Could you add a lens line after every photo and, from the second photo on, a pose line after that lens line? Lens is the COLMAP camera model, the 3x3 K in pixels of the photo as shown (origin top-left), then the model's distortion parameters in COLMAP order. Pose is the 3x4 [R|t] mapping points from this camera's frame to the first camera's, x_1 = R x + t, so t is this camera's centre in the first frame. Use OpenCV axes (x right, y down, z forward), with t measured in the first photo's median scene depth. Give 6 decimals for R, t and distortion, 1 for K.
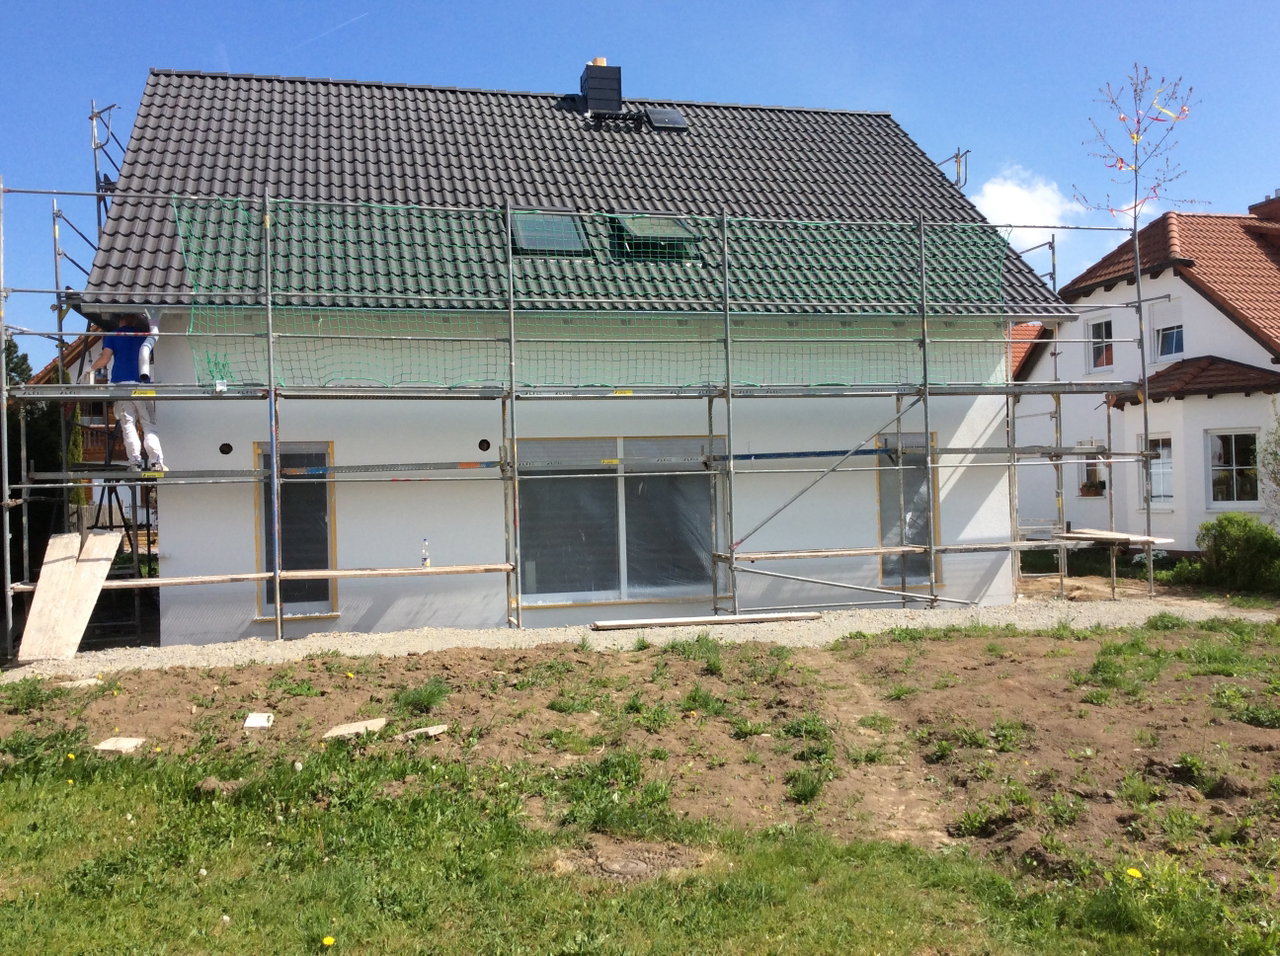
lens RADIAL K [[1175.1, 0, 635.0], [0, 1175.1, 472.0], [0, 0, 1]] dist [0.083533, -0.156559]
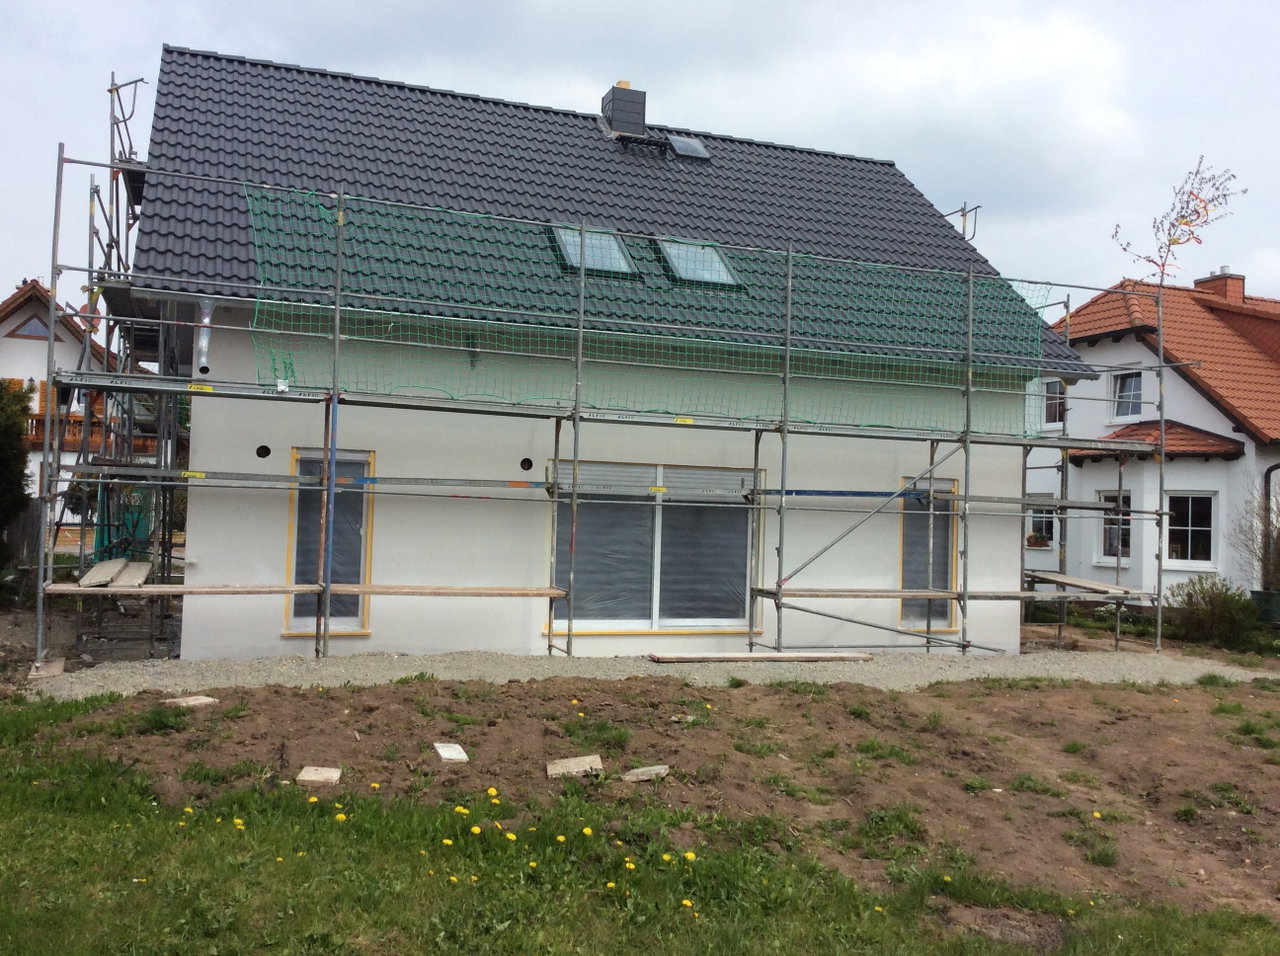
lens RADIAL K [[1175.1, 0, 635.0], [0, 1175.1, 472.0], [0, 0, 1]] dist [0.083533, -0.156559]
pose [[0.991157, 0.062142, 0.117241, -0.147727], [-0.059743, 0.997928, -0.023876, 0.001346], [-0.118481, 0.016660, 0.992816, 0.023294]]
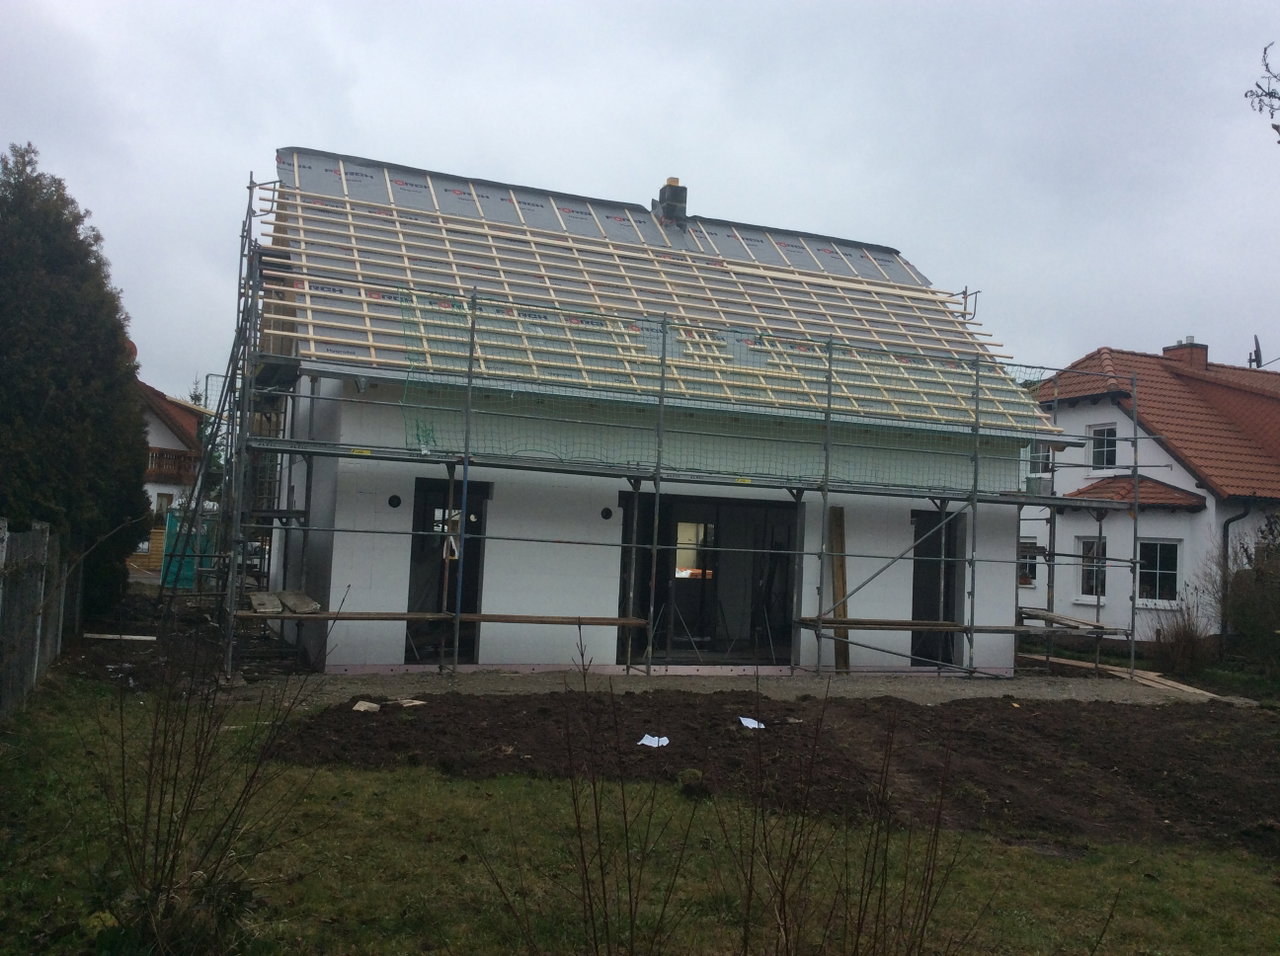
lens RADIAL K [[1175.1, 0, 635.0], [0, 1175.1, 472.0], [0, 0, 1]] dist [0.083533, -0.156559]
pose [[0.987011, 0.080895, 0.138802, -0.256132], [-0.075066, 0.996083, -0.046735, -0.011052], [-0.142039, 0.035708, 0.989217, -0.144585]]
